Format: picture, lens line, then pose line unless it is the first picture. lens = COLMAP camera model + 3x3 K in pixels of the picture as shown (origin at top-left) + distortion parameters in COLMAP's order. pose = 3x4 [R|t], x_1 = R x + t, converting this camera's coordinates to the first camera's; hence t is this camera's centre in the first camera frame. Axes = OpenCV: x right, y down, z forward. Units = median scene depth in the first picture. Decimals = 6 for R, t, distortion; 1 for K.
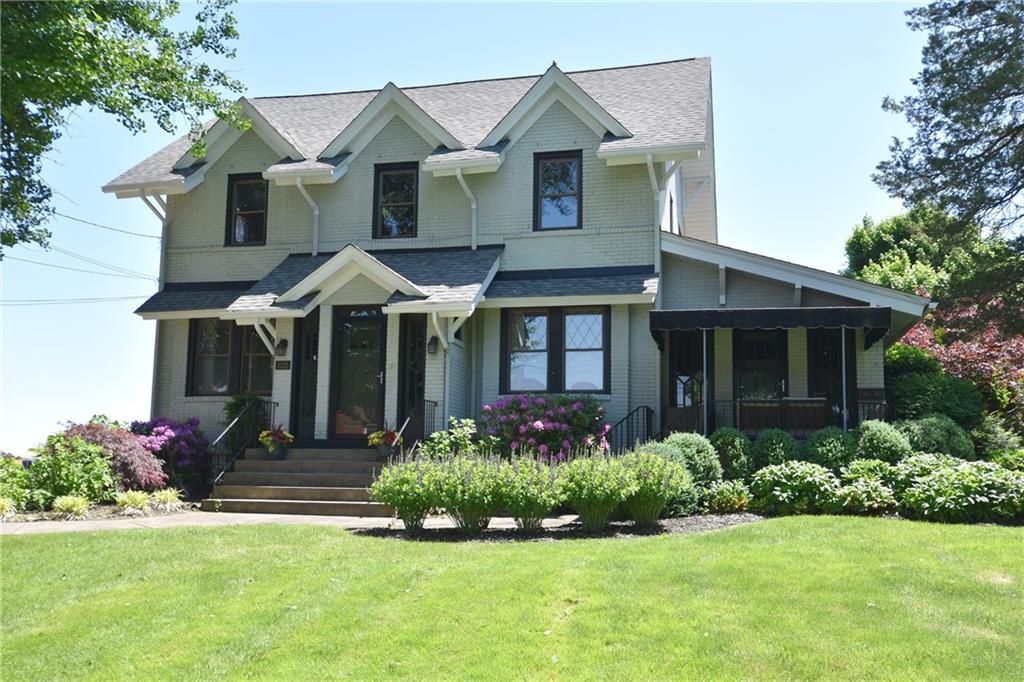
lens RADIAL K [[850.2, 0, 512.1], [0, 850.2, 341.9], [0, 0, 1]] dist [-0.015547, -0.001113]
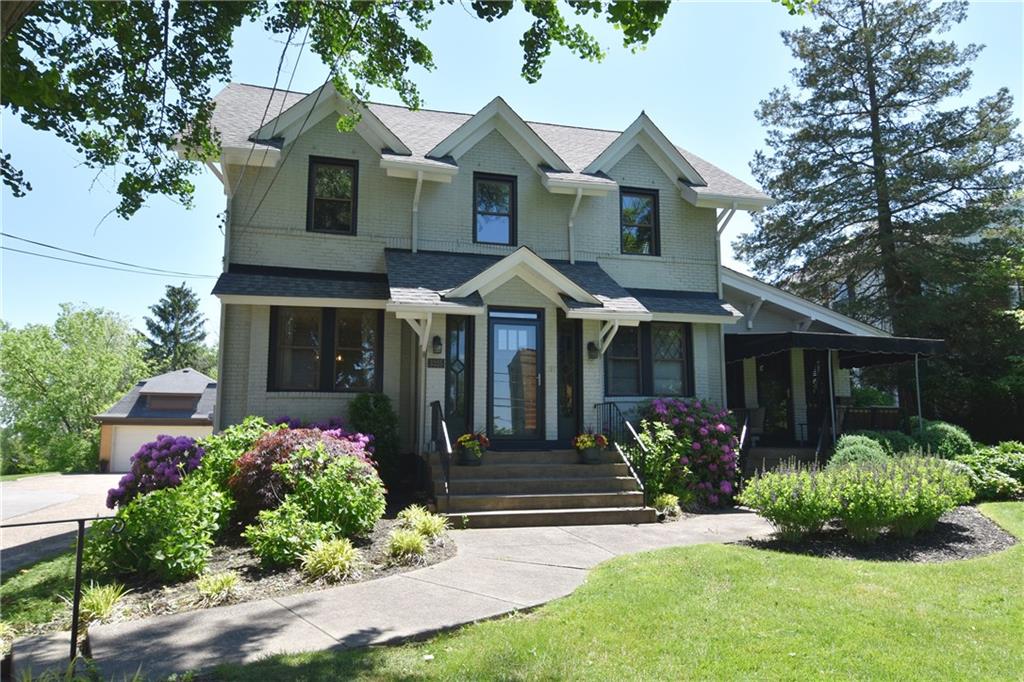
lens RADIAL K [[637.3, 0, 511.6], [0, 637.3, 341.0], [0, 0, 1]] dist [0.006089, 0.000139]
pose [[0.896397, 0.052388, 0.440146, -0.455752], [-0.050889, 0.998588, -0.015218, 0.007547], [-0.440322, -0.008757, 0.897797, 0.279360]]
